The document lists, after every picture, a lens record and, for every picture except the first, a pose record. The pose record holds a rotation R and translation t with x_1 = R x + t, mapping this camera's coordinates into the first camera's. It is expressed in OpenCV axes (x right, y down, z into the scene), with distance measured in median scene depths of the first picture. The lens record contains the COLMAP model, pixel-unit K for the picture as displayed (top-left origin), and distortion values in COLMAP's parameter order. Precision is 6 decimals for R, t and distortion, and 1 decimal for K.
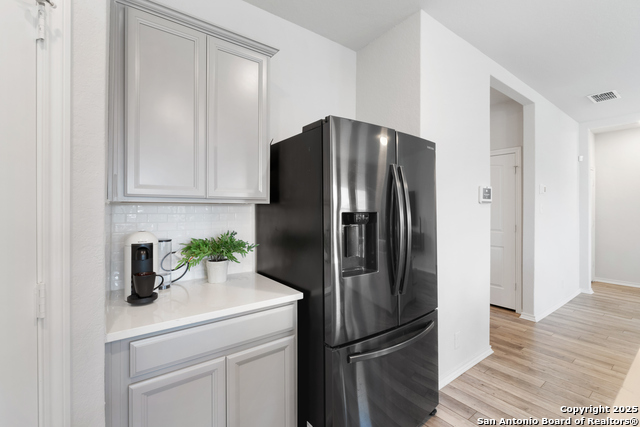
lens RADIAL K [[286.3, 0, 324.3], [0, 286.3, 208.0], [0, 0, 1]] dist [-0.003370, -0.000351]
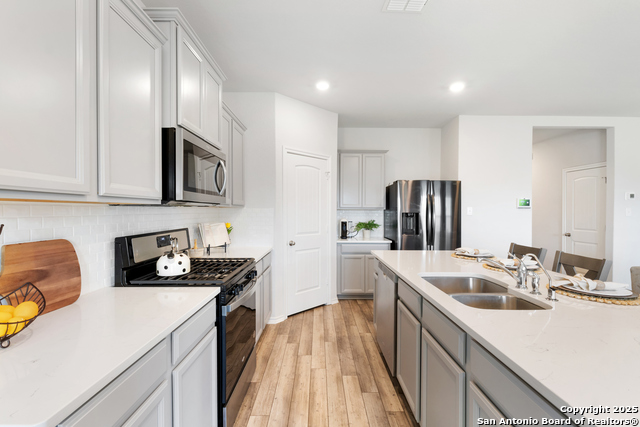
lens RADIAL K [[286.3, 0, 321.7], [0, 286.3, 210.9], [0, 0, 1]] dist [-0.003370, -0.000351]
pose [[0.799178, 0.007759, -0.601045, 0.944624], [-0.001509, 0.999939, 0.010903, -0.029364], [0.601093, -0.007806, 0.799141, -1.483142]]
